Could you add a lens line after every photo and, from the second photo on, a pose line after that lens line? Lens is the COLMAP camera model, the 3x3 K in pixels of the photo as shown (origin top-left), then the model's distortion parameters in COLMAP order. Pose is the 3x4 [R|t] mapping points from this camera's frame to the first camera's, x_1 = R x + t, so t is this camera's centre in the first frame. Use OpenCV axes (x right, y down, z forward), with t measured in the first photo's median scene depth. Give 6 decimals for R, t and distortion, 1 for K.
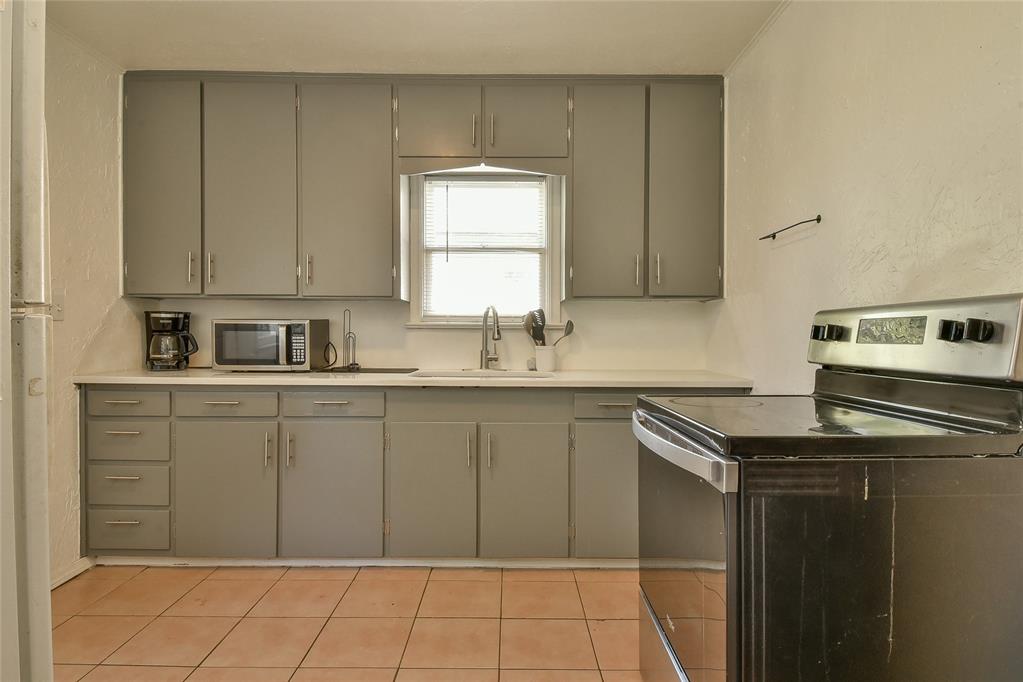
lens RADIAL K [[564.5, 0, 510.7], [0, 564.5, 336.8], [0, 0, 1]] dist [0.044711, -0.046571]
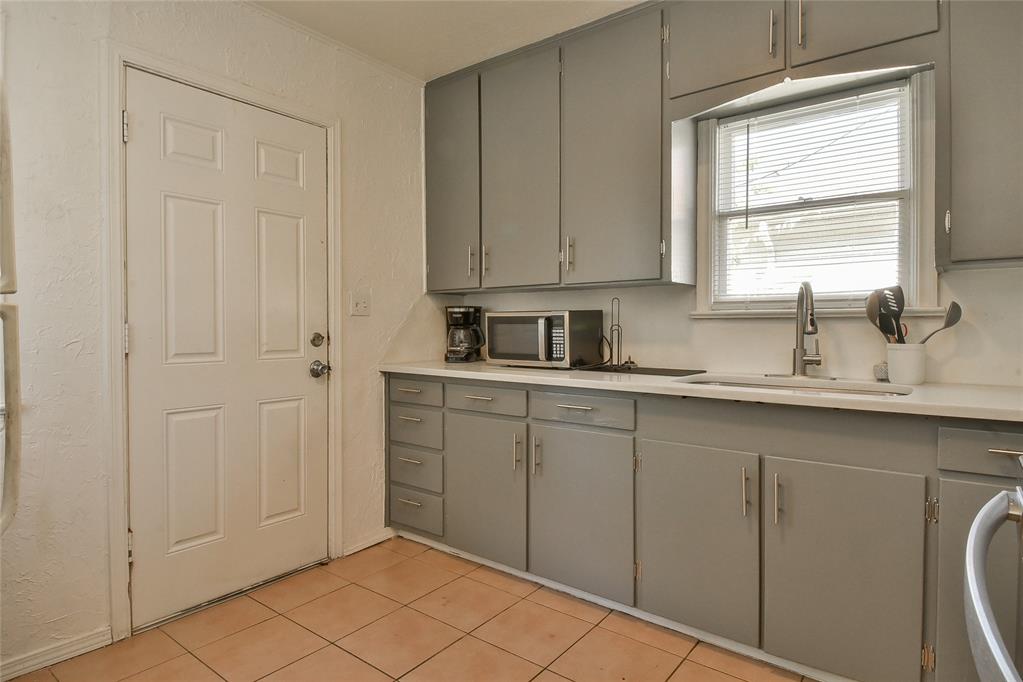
lens RADIAL K [[564.5, 0, 510.7], [0, 564.5, 336.8], [0, 0, 1]] dist [0.044711, -0.046571]
pose [[0.788448, 0.005743, -0.615075, 0.115027], [0.001240, 0.999940, 0.010927, 0.000942], [0.615101, -0.009378, 0.788393, 0.246182]]
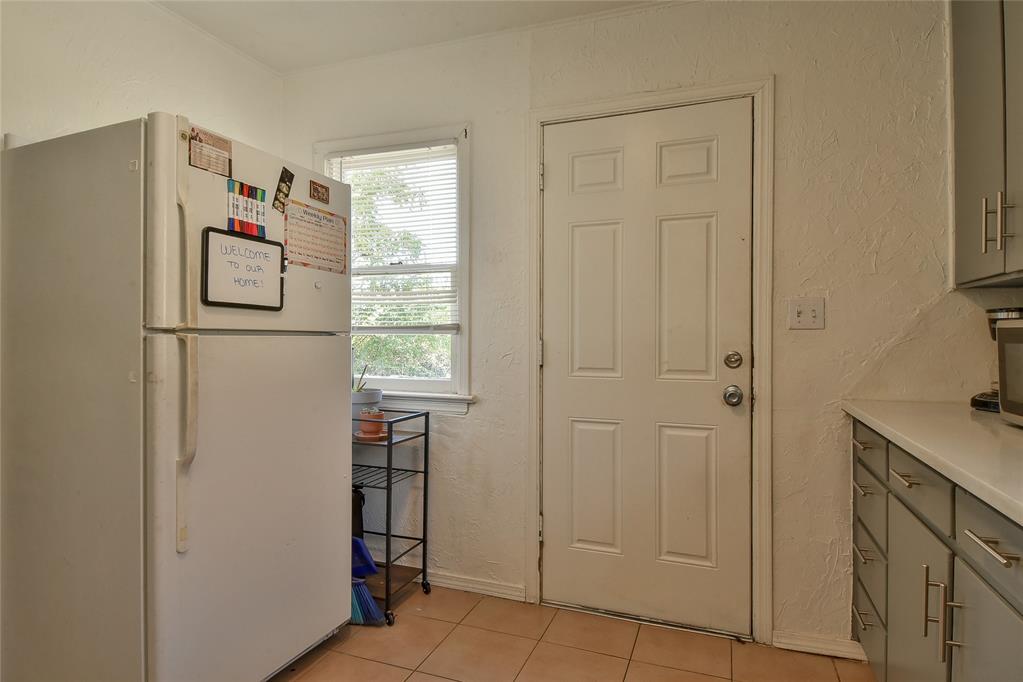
lens RADIAL K [[568.0, 0, 511.0], [0, 568.0, 344.4], [0, 0, 1]] dist [0.037829, -0.049320]
pose [[-0.360254, -0.005383, -0.932839, 0.111395], [-0.012256, 0.999924, -0.001037, -0.000513], [0.932774, 0.011059, -0.360293, 0.766007]]
